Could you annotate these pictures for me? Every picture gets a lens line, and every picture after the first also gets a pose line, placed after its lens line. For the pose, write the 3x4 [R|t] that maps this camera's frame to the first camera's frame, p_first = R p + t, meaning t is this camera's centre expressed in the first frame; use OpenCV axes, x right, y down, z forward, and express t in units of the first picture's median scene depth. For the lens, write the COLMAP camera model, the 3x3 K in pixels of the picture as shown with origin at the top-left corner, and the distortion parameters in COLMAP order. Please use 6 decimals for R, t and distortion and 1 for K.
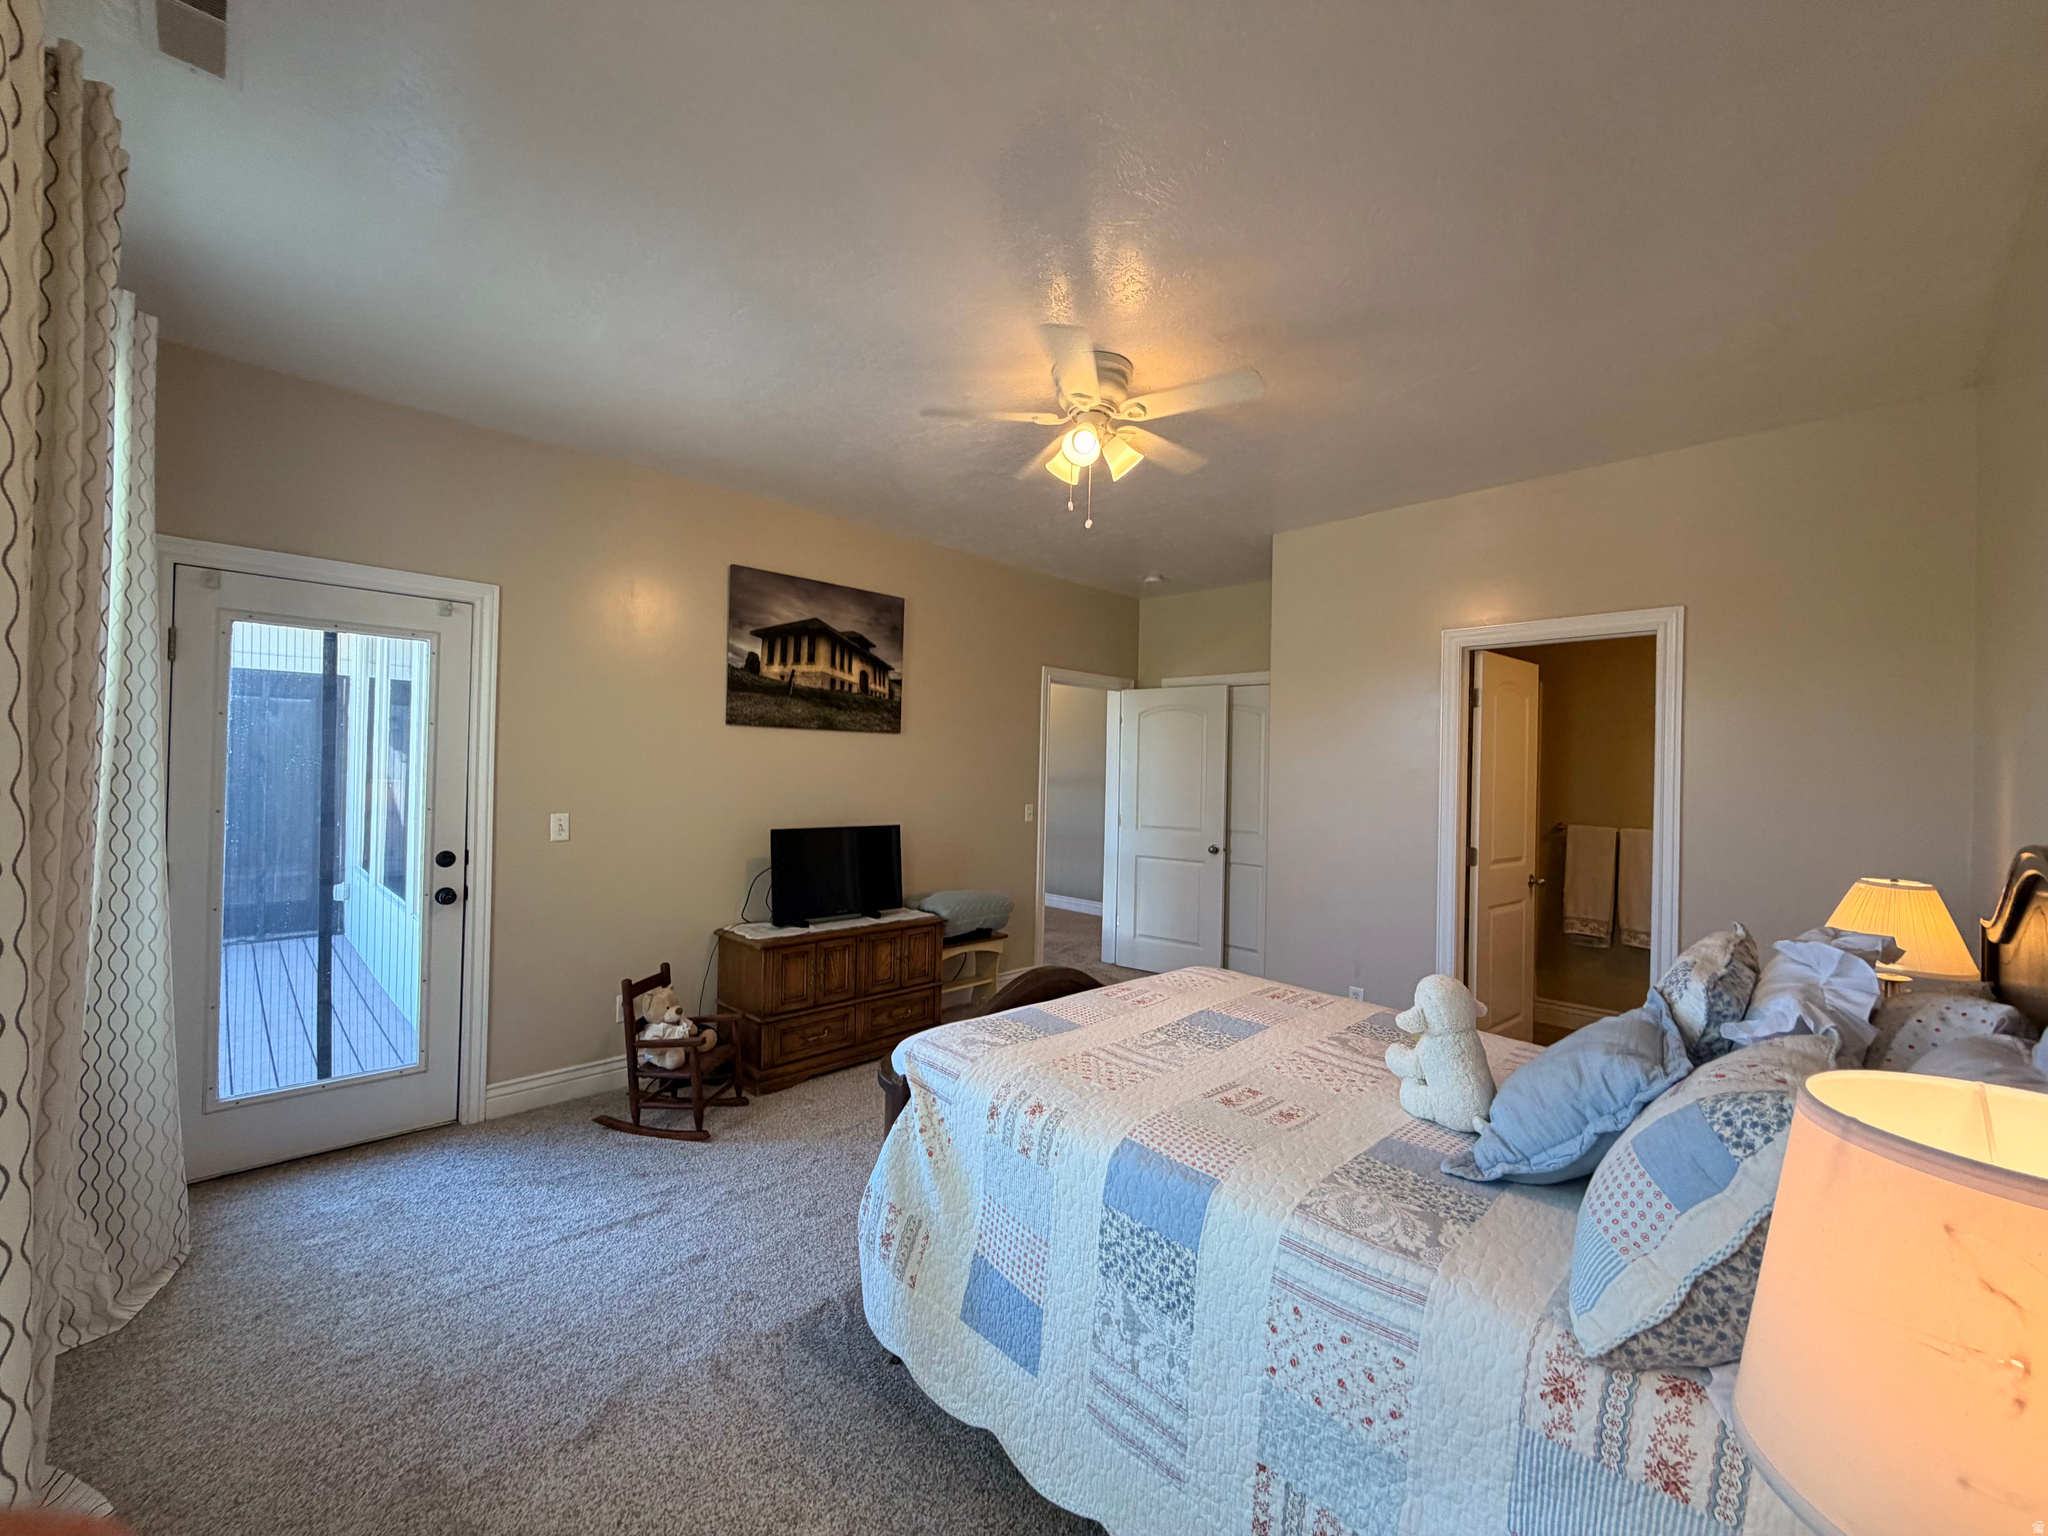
lens RADIAL K [[818.3, 0, 1019.9], [0, 818.3, 764.9], [0, 0, 1]] dist [0.001283, 0.000086]
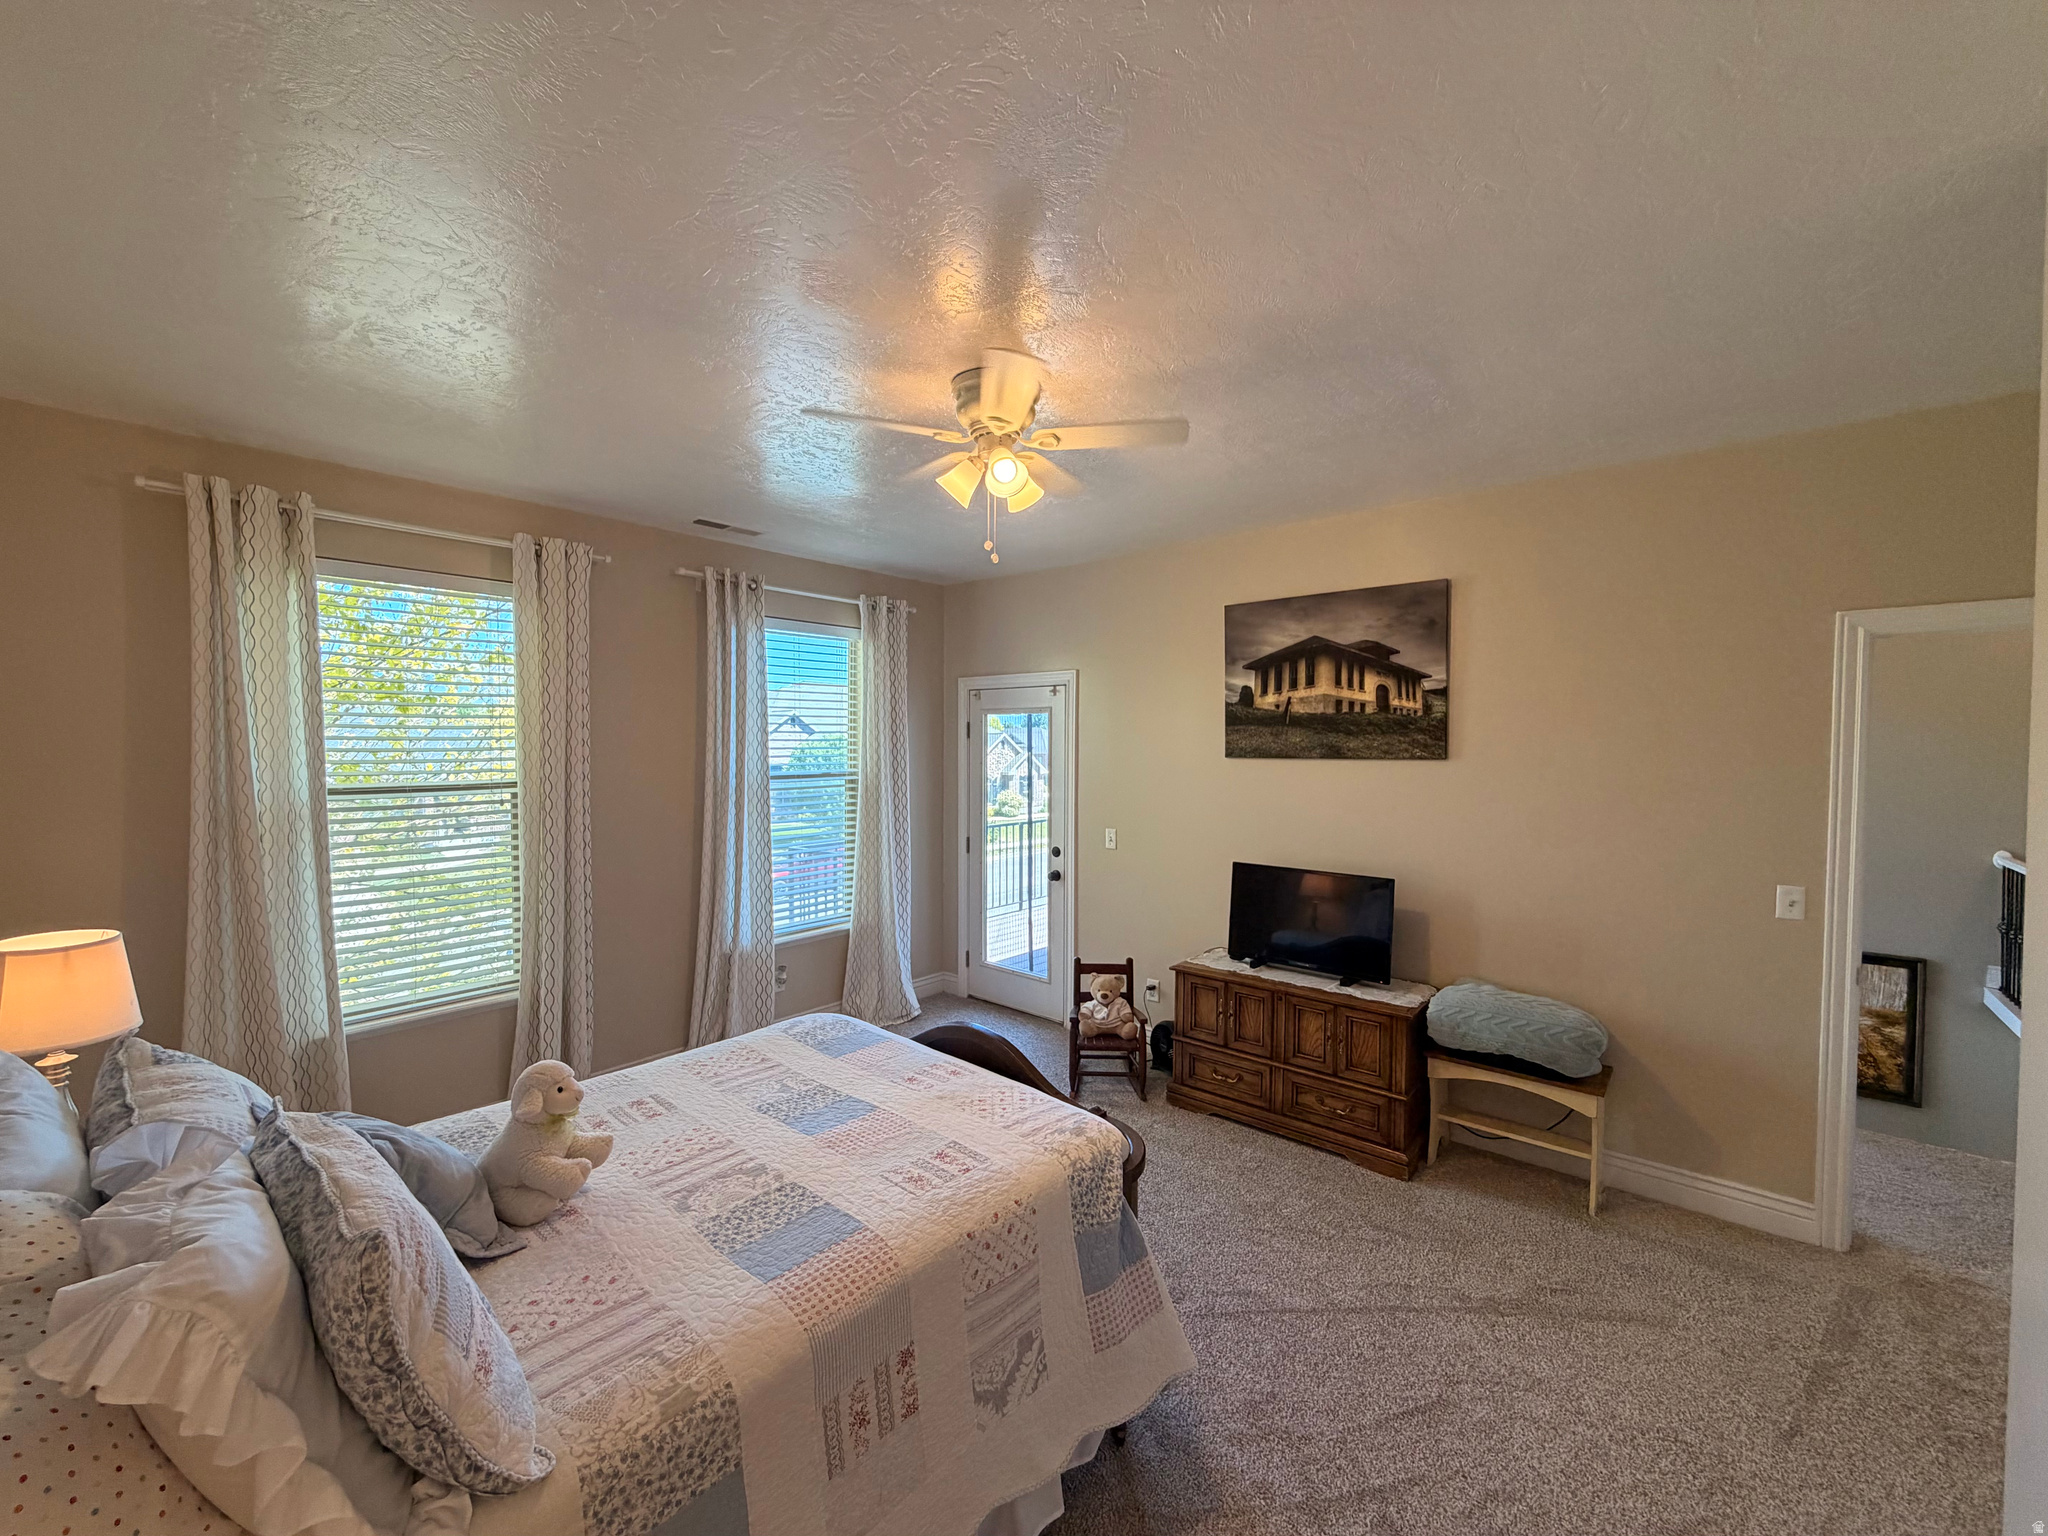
lens RADIAL K [[818.3, 0, 1019.9], [0, 818.3, 764.9], [0, 0, 1]] dist [0.001283, 0.000086]
pose [[0.078053, 0.005458, -0.996934, 0.634899], [0.006978, 0.999958, 0.006021, -0.045302], [0.996925, -0.007426, 0.078011, 0.610690]]
